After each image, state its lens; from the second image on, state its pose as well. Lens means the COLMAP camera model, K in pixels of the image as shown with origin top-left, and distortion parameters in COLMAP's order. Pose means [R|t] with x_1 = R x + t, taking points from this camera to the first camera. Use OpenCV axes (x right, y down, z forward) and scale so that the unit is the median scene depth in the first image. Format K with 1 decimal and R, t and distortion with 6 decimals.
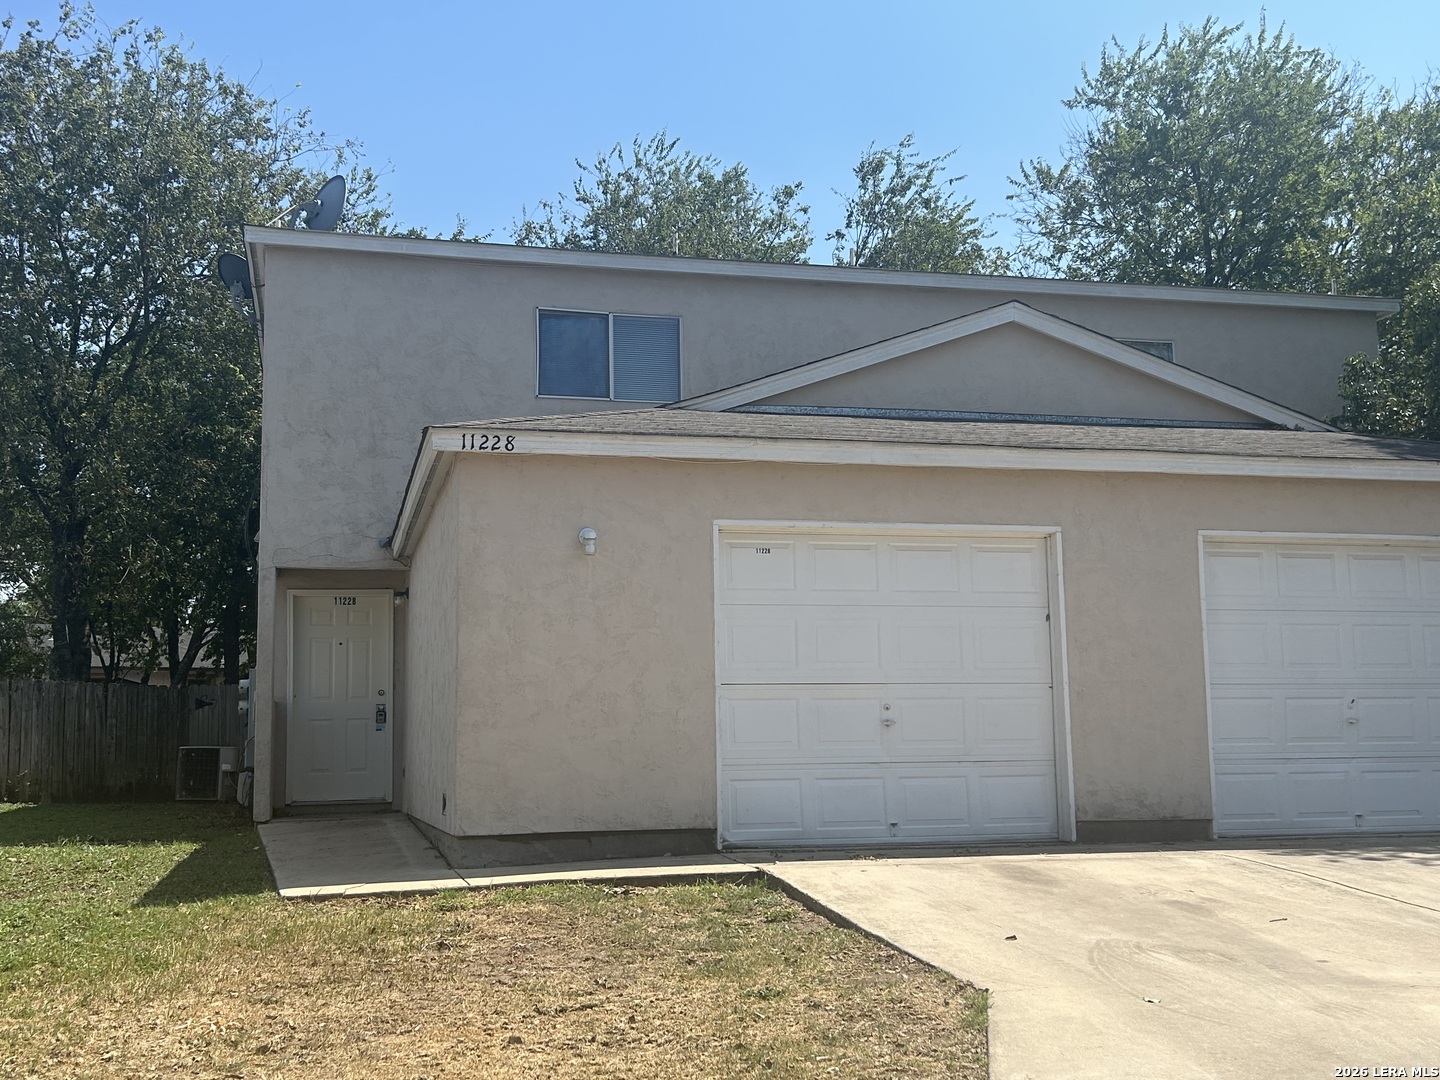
lens RADIAL K [[1543.5, 0, 720.0], [0, 1543.5, 540.0], [0, 0, 1]] dist [0.192925, -0.590574]
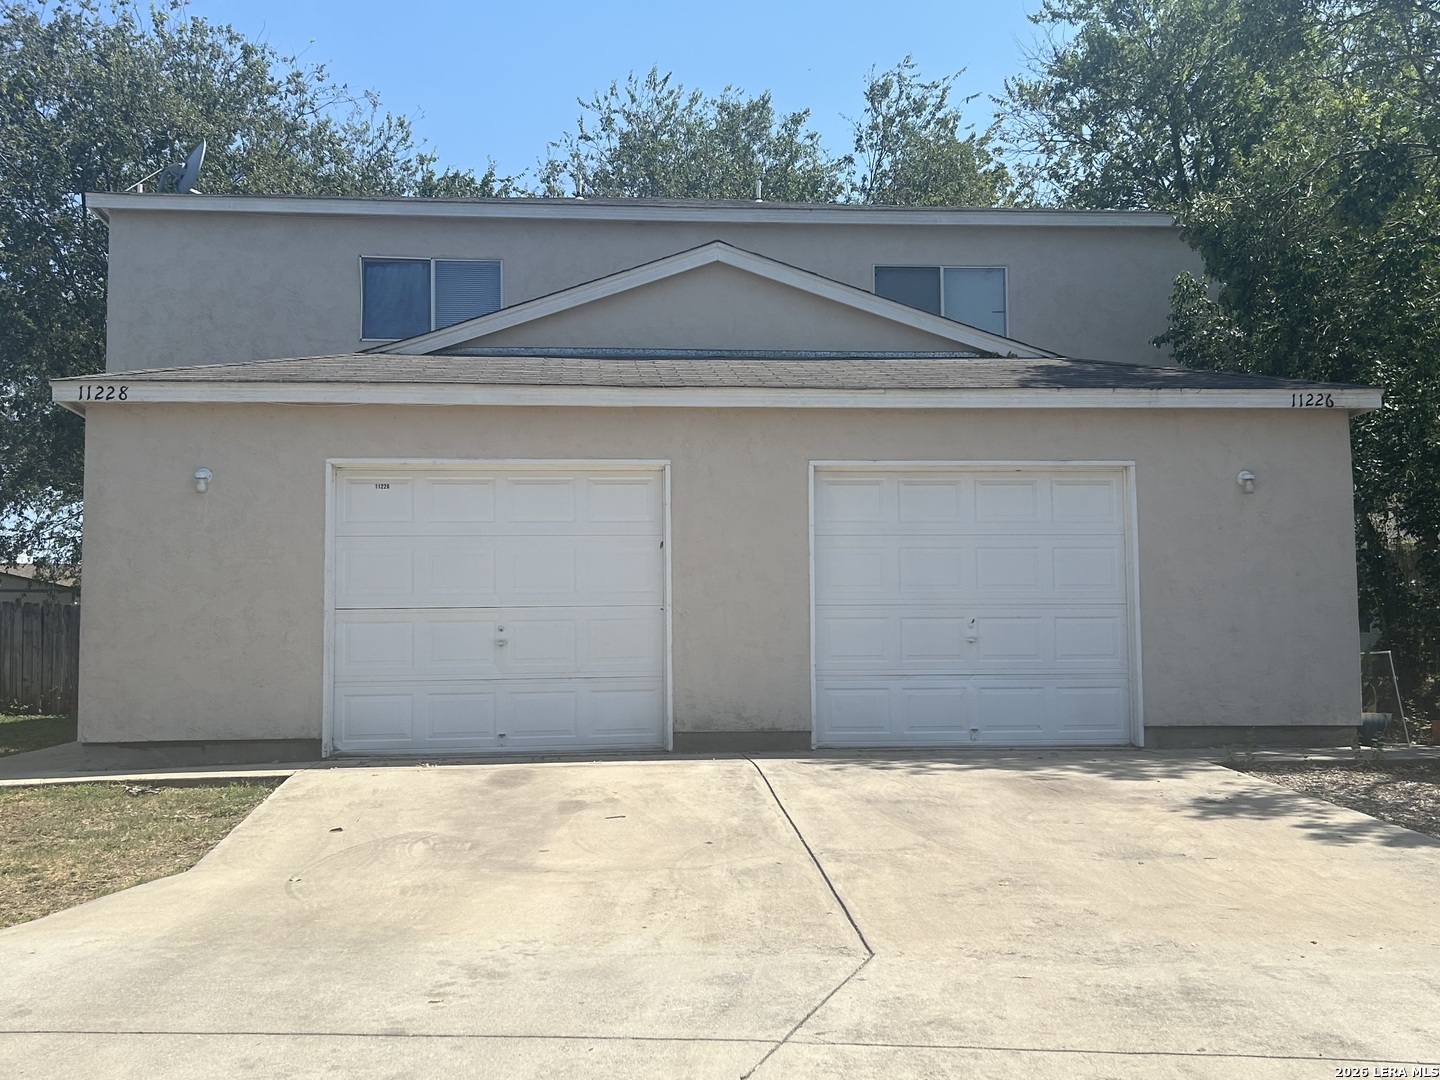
lens RADIAL K [[1543.5, 0, 720.0], [0, 1543.5, 540.0], [0, 0, 1]] dist [0.192925, -0.590574]
pose [[0.989378, -0.009637, -0.145049, 0.339856], [0.016711, 0.998725, 0.047627, -0.002829], [0.144405, -0.049545, 0.988278, -0.039230]]
